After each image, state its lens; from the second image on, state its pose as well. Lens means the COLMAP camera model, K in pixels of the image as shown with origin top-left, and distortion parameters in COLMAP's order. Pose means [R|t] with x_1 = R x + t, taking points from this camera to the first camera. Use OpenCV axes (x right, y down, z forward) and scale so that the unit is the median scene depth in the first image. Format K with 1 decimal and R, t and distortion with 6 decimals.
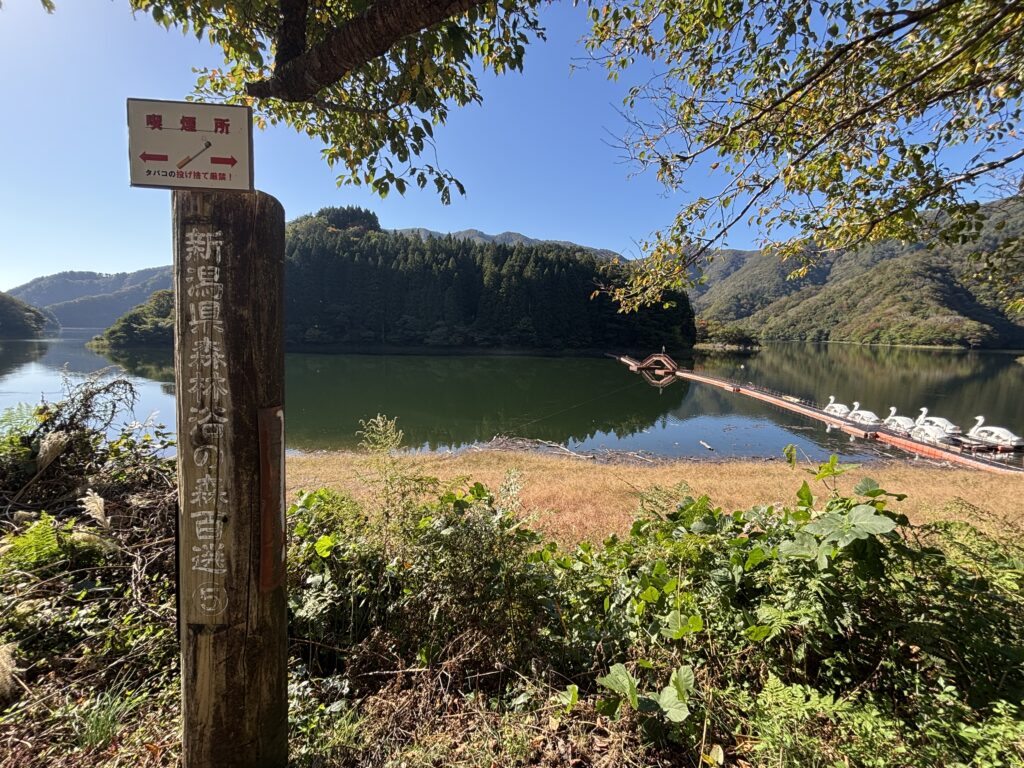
lens RADIAL K [[417.6, 0, 516.4], [0, 417.6, 380.2], [0, 0, 1]] dist [0.006383, -0.000581]
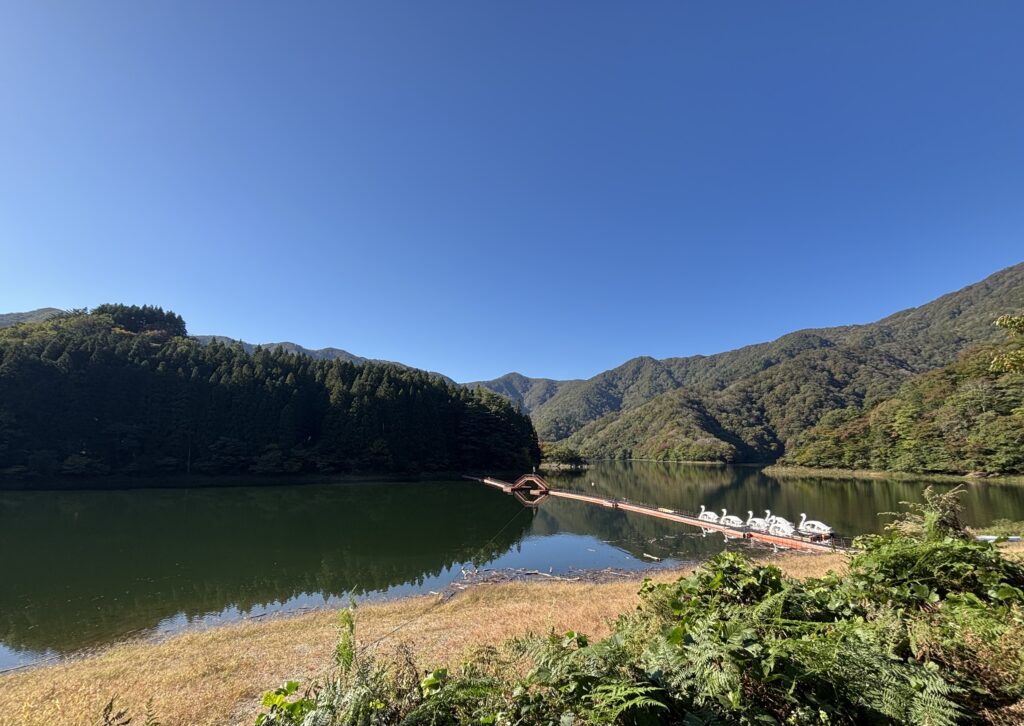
lens RADIAL K [[437.2, 0, 510.1], [0, 437.2, 395.4], [0, 0, 1]] dist [0.011455, -0.000703]
pose [[0.927470, 0.035889, 0.372171, -0.068535], [0.056521, 0.970487, -0.234436, -0.001210], [-0.369601, 0.238468, 0.898069, -0.002379]]
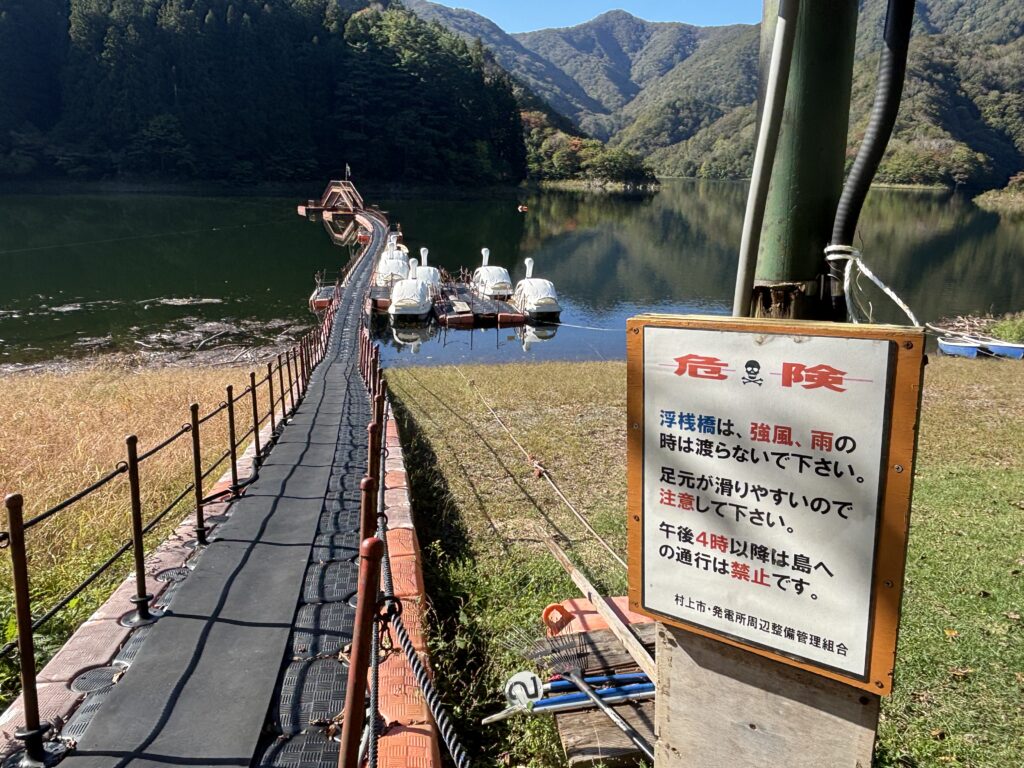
lens RADIAL K [[726.9, 0, 519.0], [0, 726.9, 379.9], [0, 0, 1]] dist [0.024949, -0.027864]
pose [[0.965912, -0.067201, 0.249996, 0.175395], [0.024119, 0.984879, 0.171558, 0.017645], [-0.257744, -0.159681, 0.952927, 0.022376]]
